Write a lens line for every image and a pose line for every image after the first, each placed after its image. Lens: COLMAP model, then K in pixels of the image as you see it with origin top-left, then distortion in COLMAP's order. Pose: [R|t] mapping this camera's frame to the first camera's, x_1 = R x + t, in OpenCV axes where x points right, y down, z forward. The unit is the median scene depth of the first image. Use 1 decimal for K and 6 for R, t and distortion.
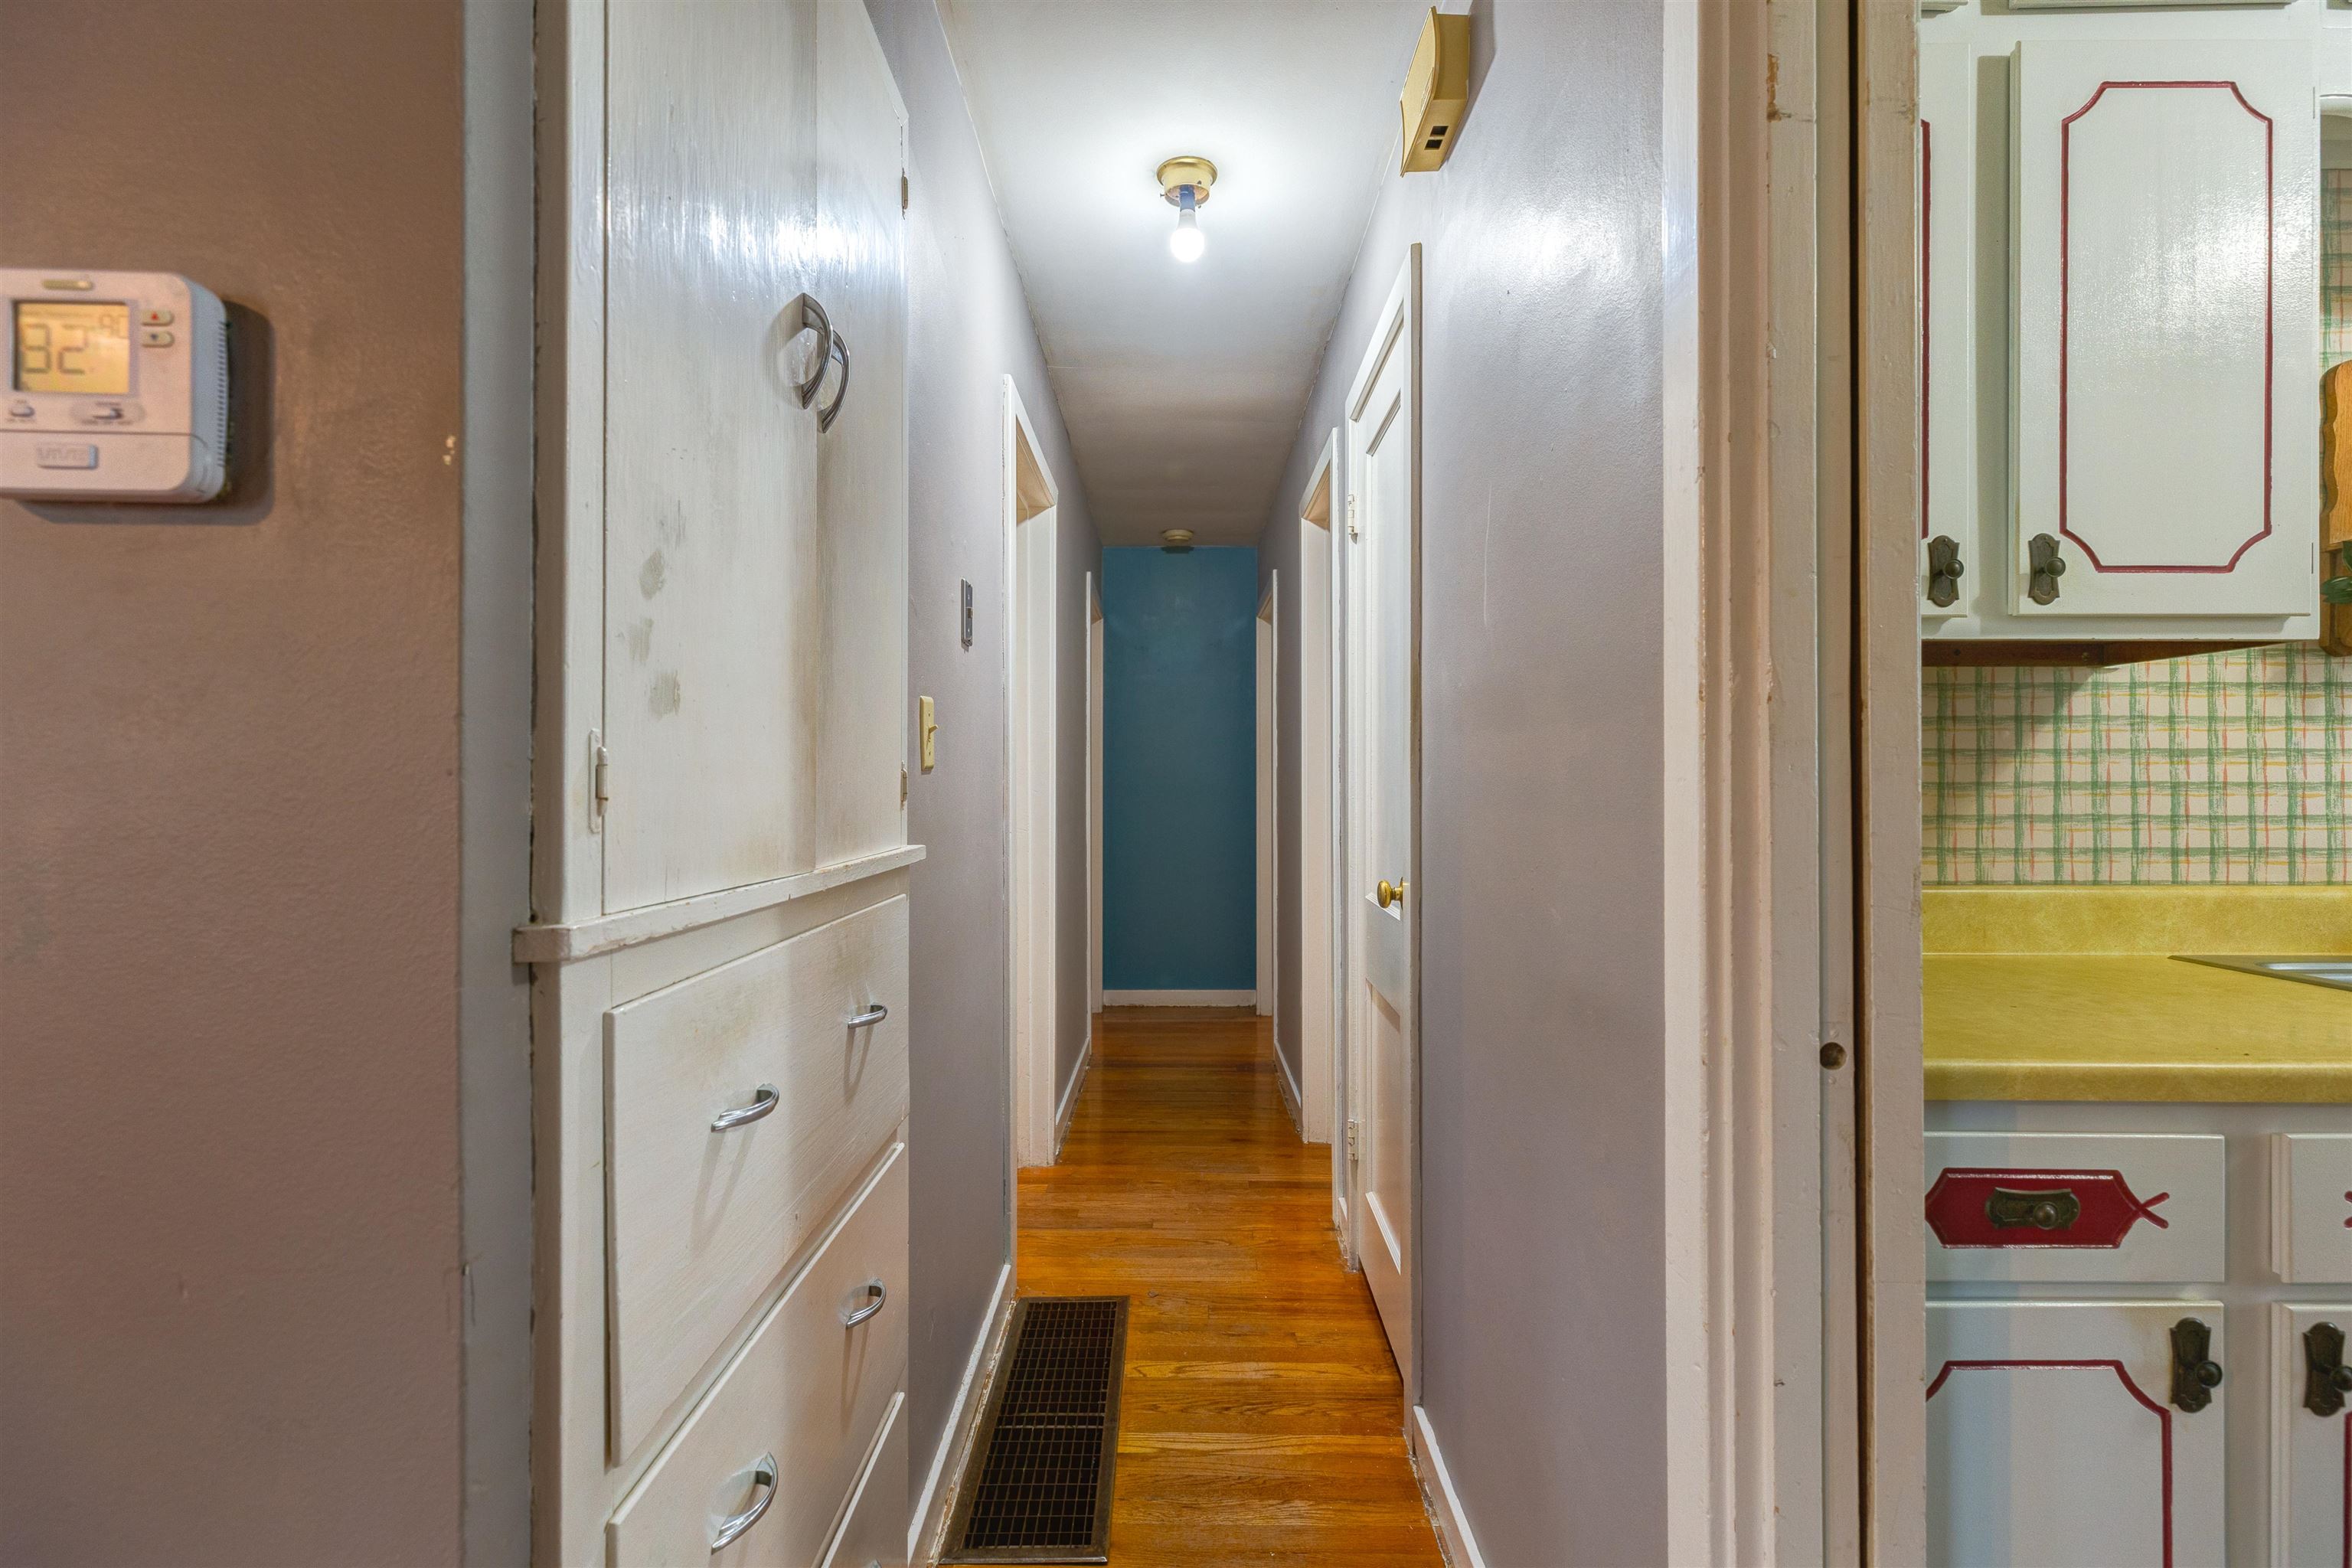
lens RADIAL K [[1052.3, 0, 1163.6], [0, 1052.3, 781.1], [0, 0, 1]] dist [0.000501, -0.000433]
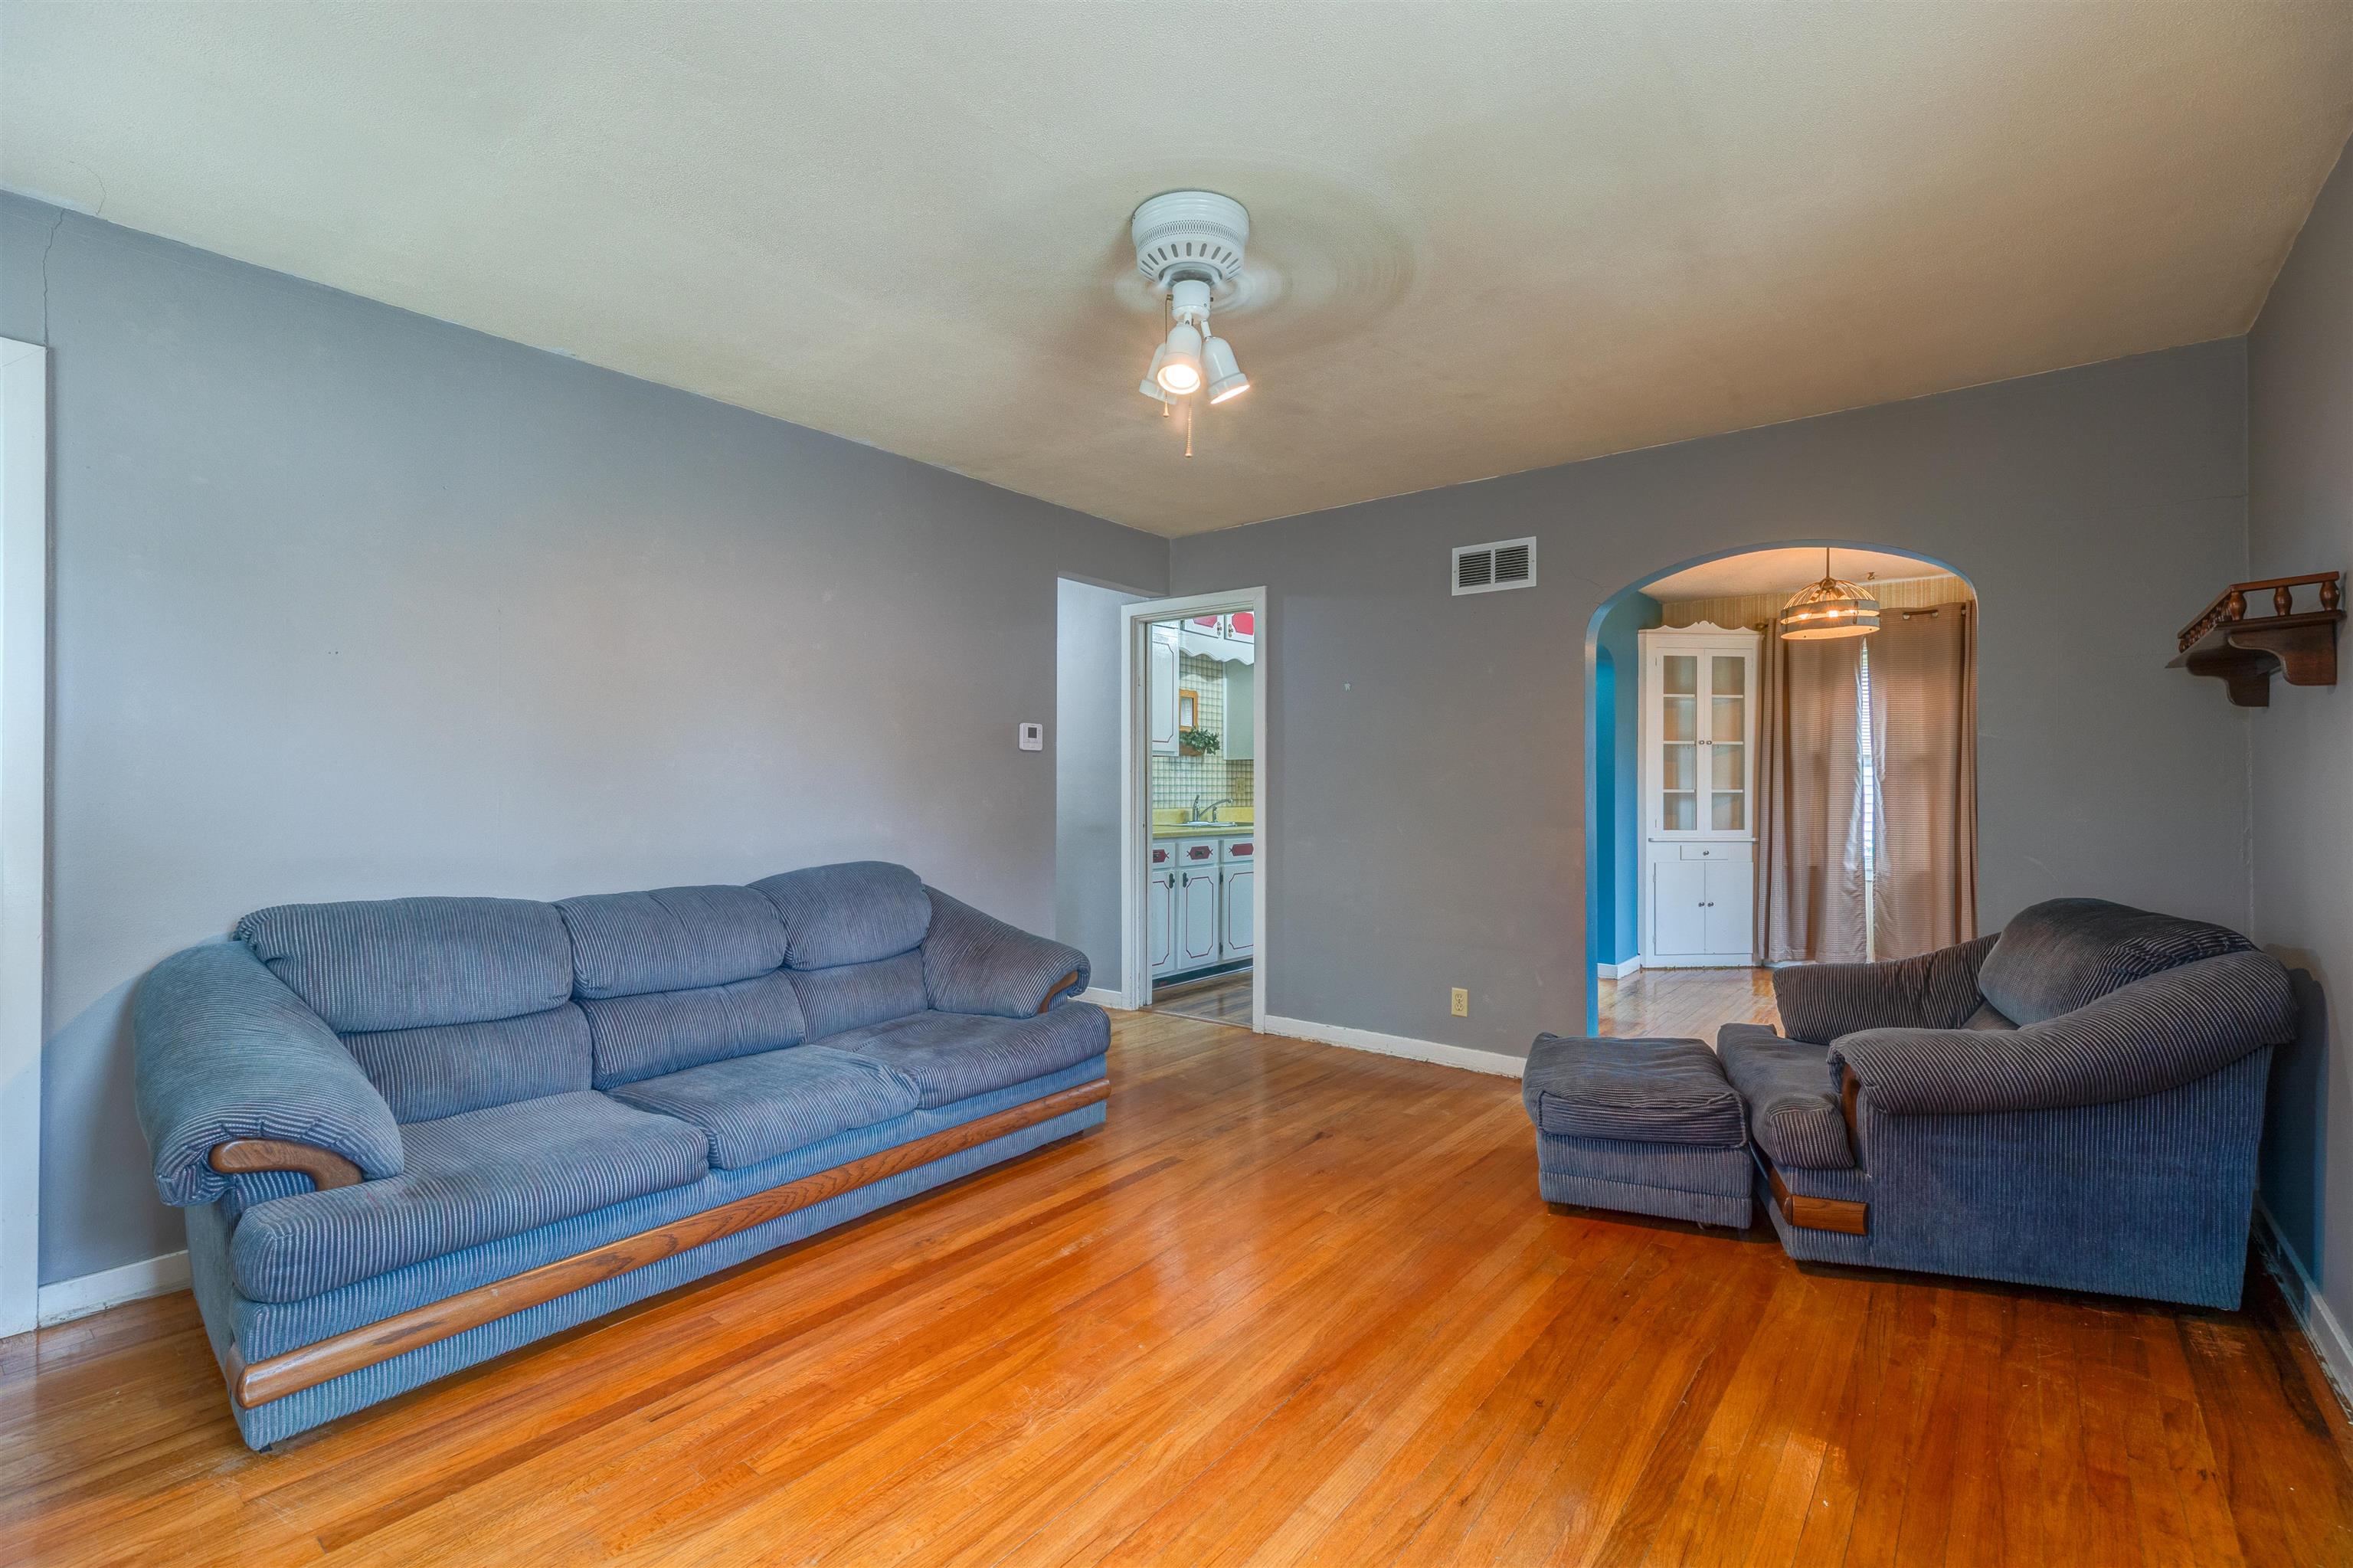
lens RADIAL K [[1052.8, 0, 1193.3], [0, 1052.8, 784.3], [0, 0, 1]] dist [0.000146, -0.000349]
pose [[0.606215, 0.002437, 0.795297, -2.310373], [-0.004650, 0.999989, 0.000480, -0.004312], [-0.795287, -0.003989, 0.606220, -1.699918]]
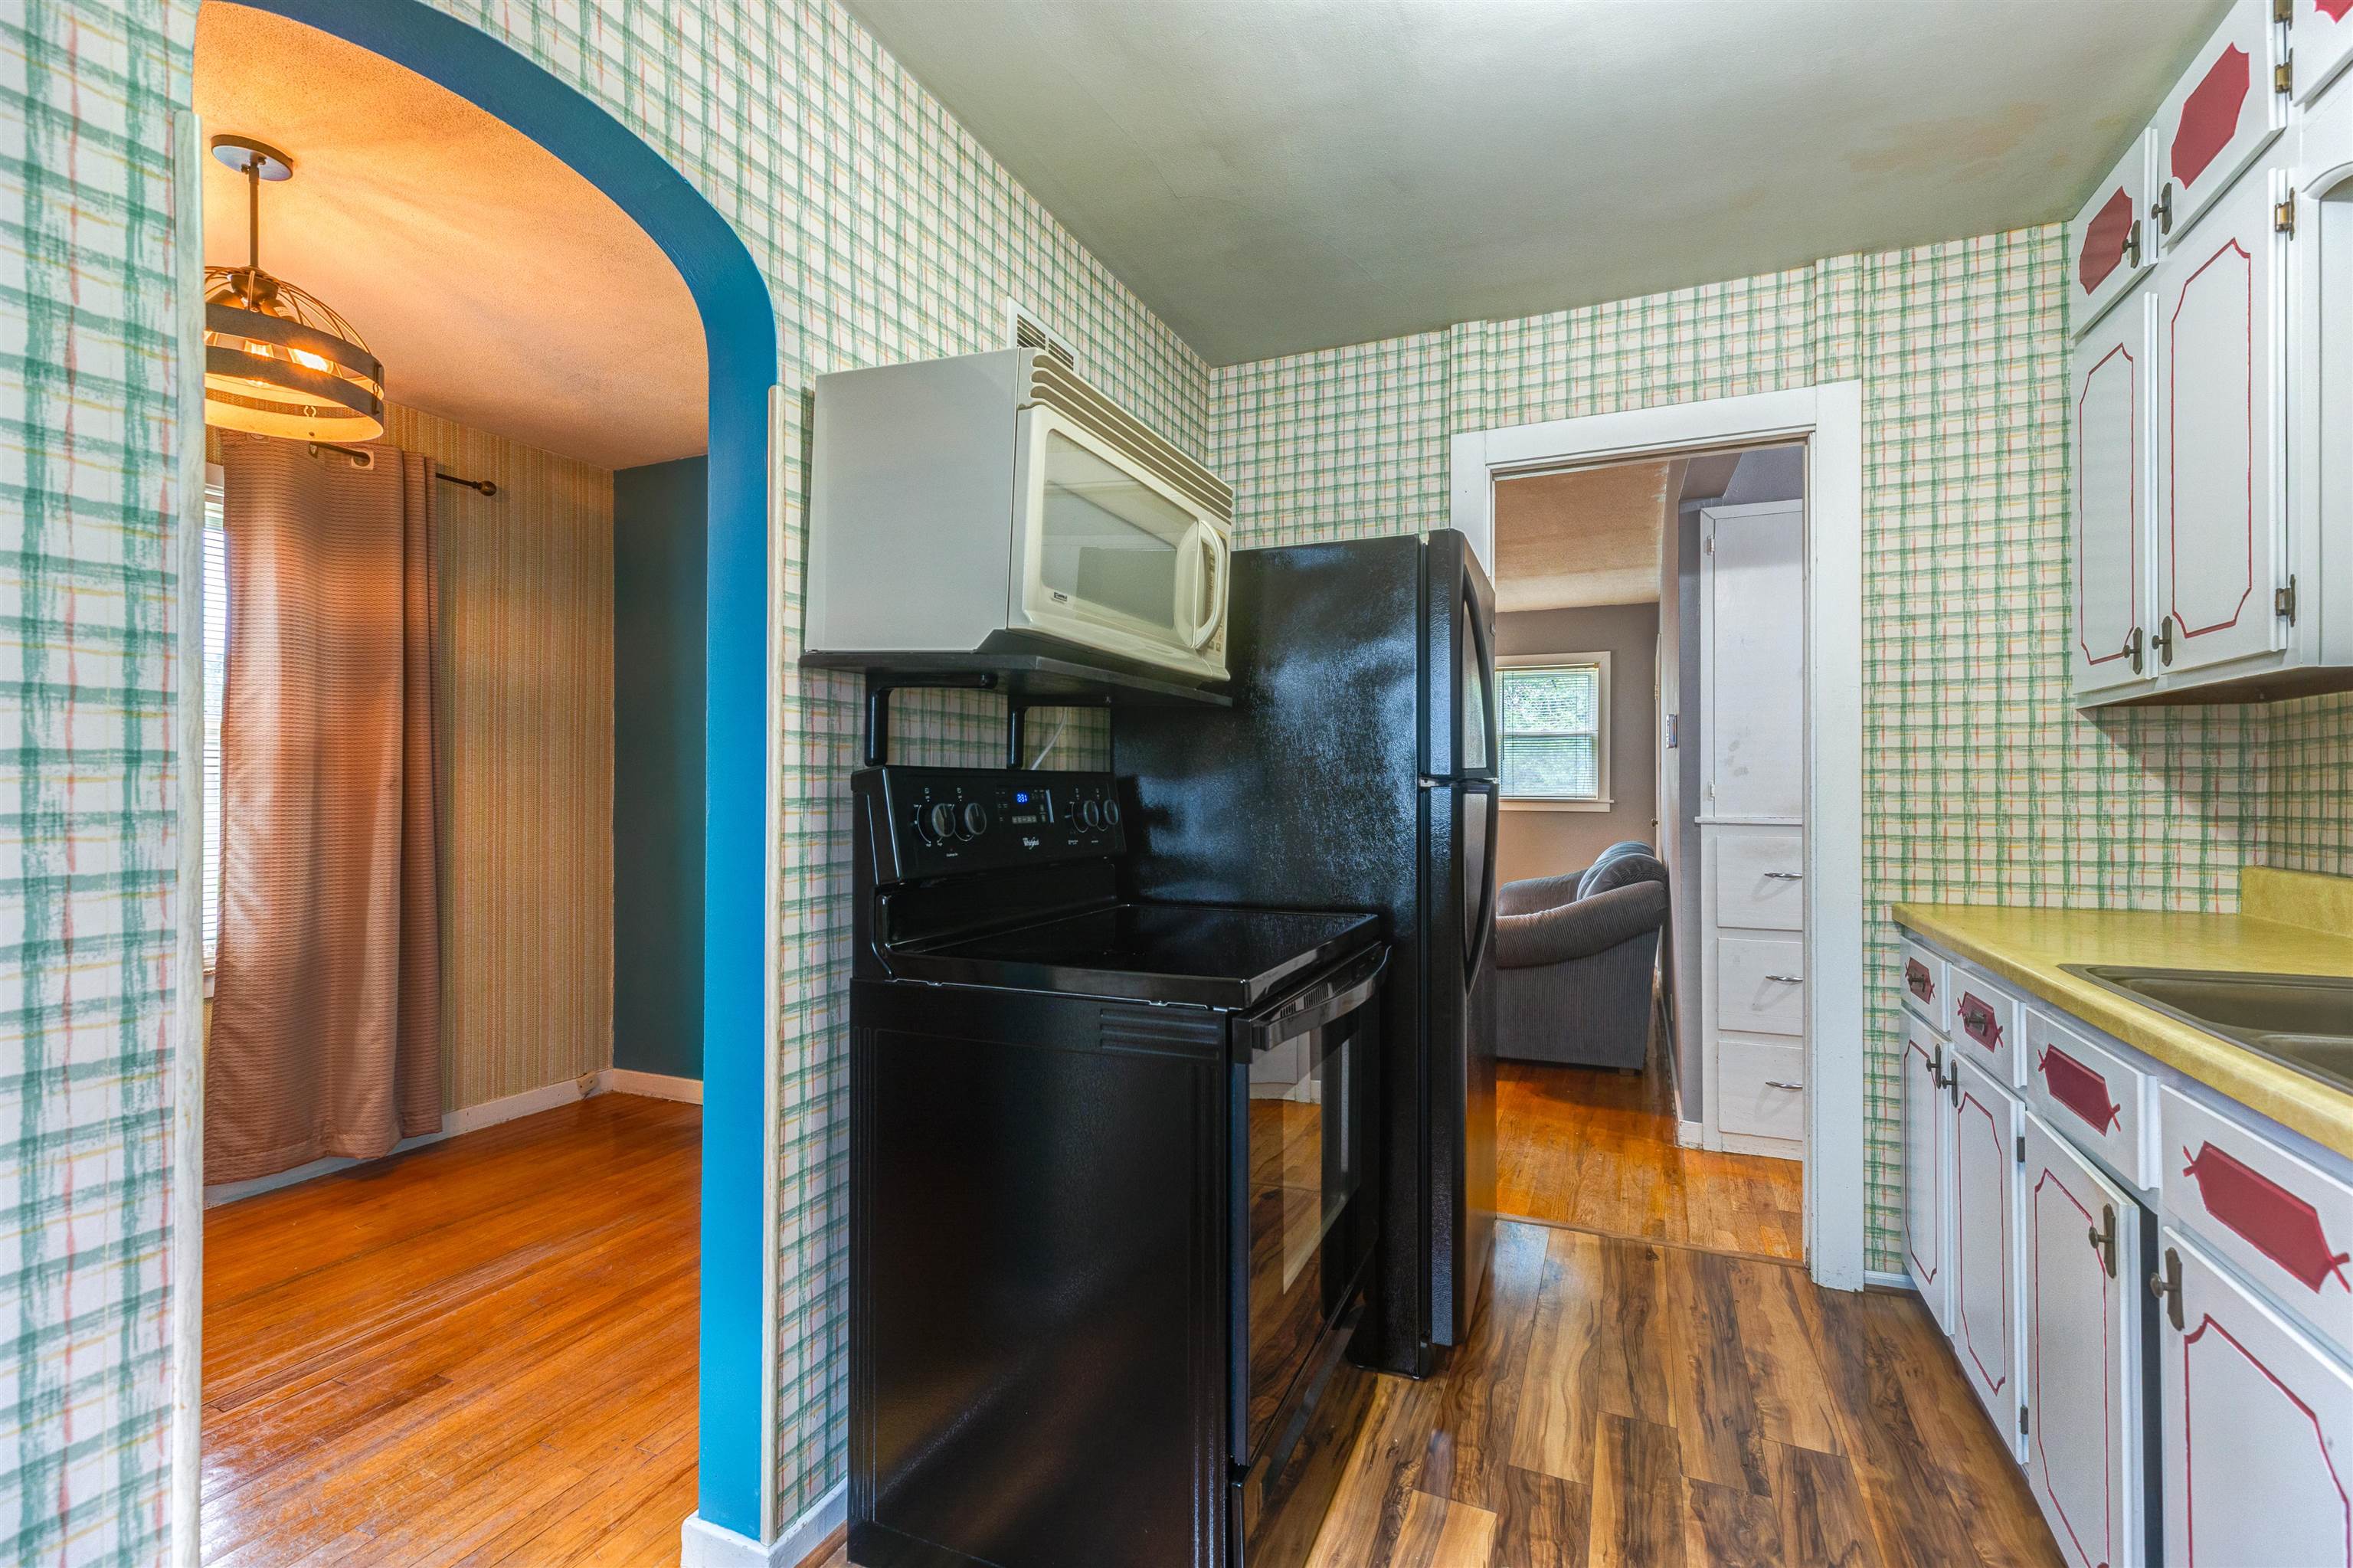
lens RADIAL K [[1052.8, 0, 1164.1], [0, 1052.8, 781.1], [0, 0, 1]] dist [0.000501, -0.000433]
pose [[-0.410184, -0.006767, -0.911978, 2.161283], [0.003895, 0.999950, -0.009172, -0.003176], [0.911994, -0.007314, -0.410137, 0.276368]]
